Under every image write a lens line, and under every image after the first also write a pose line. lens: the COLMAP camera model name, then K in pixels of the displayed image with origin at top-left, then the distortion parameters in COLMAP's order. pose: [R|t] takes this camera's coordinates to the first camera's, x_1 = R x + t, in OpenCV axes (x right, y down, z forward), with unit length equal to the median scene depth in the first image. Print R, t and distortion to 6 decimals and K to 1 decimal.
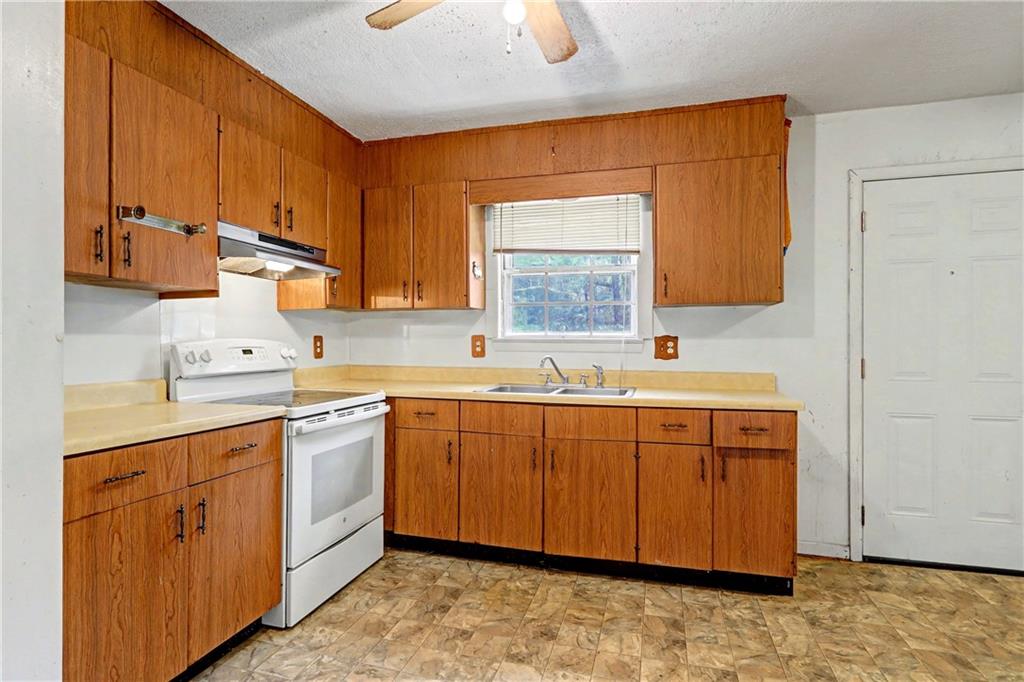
lens RADIAL K [[533.5, 0, 512.0], [0, 533.5, 343.3], [0, 0, 1]] dist [0.000312, 0.000940]
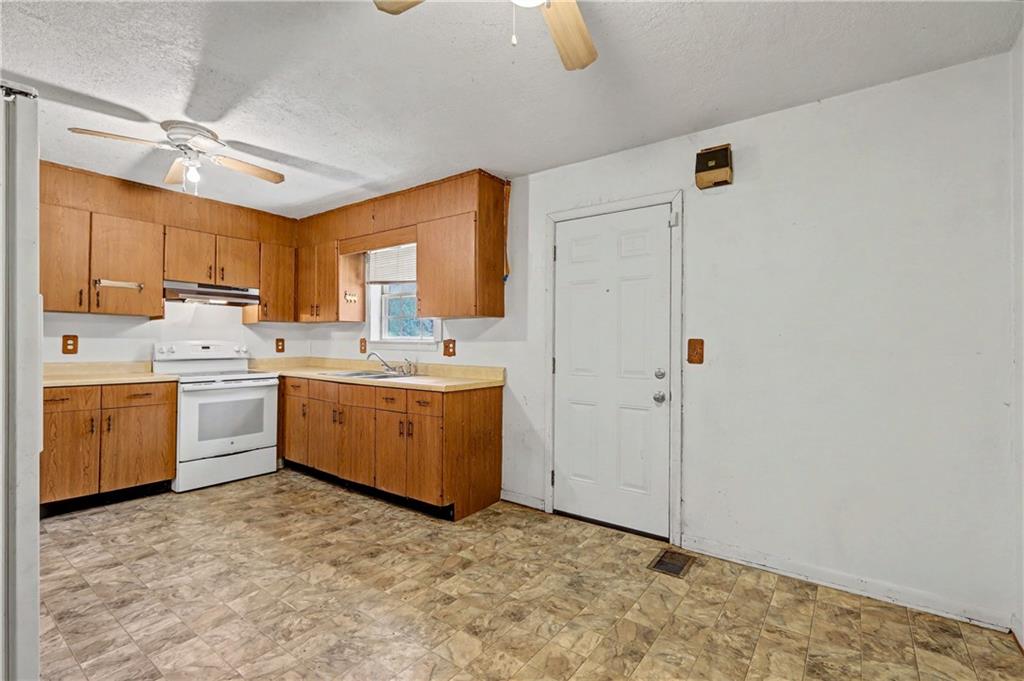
lens RADIAL K [[464.7, 0, 512.0], [0, 464.7, 340.5], [0, 0, 1]] dist [-0.000792, 0.000151]
pose [[0.934718, 0.004784, -0.355357, 1.071564], [-0.007164, 0.999960, -0.005380, -0.007602], [0.355317, 0.007575, 0.934715, -0.111323]]
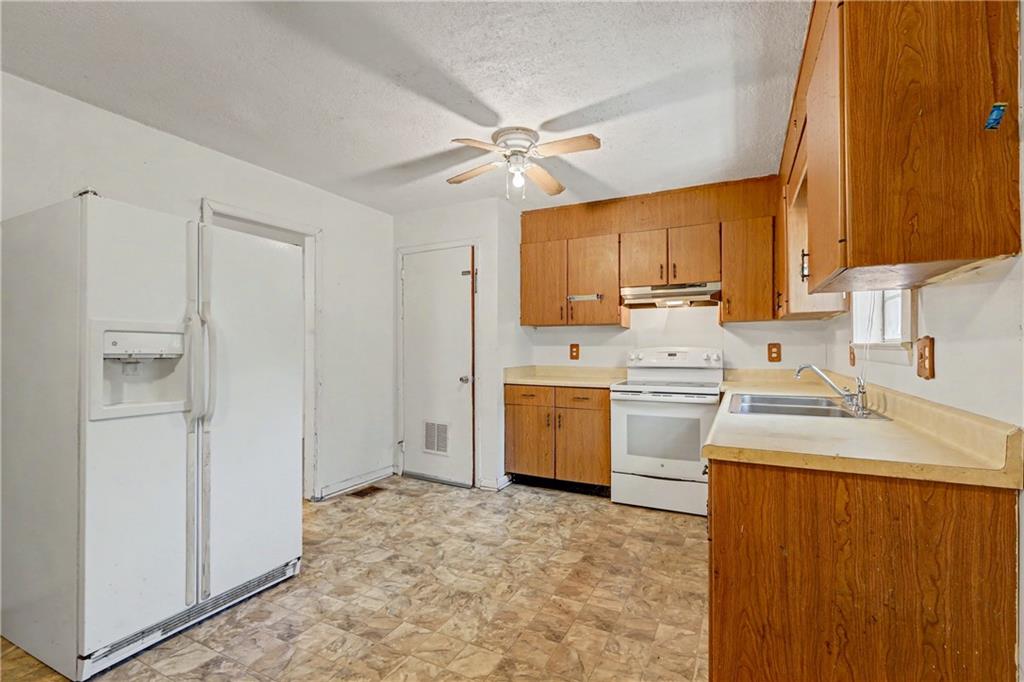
lens RADIAL K [[458.5, 0, 508.9], [0, 458.5, 348.8], [0, 0, 1]] dist [-0.002938, 0.000305]
pose [[-0.200222, -0.000520, -0.979750, 1.031666], [0.003627, 0.999993, -0.001272, -0.003171], [0.979744, -0.003808, -0.200219, 0.810769]]
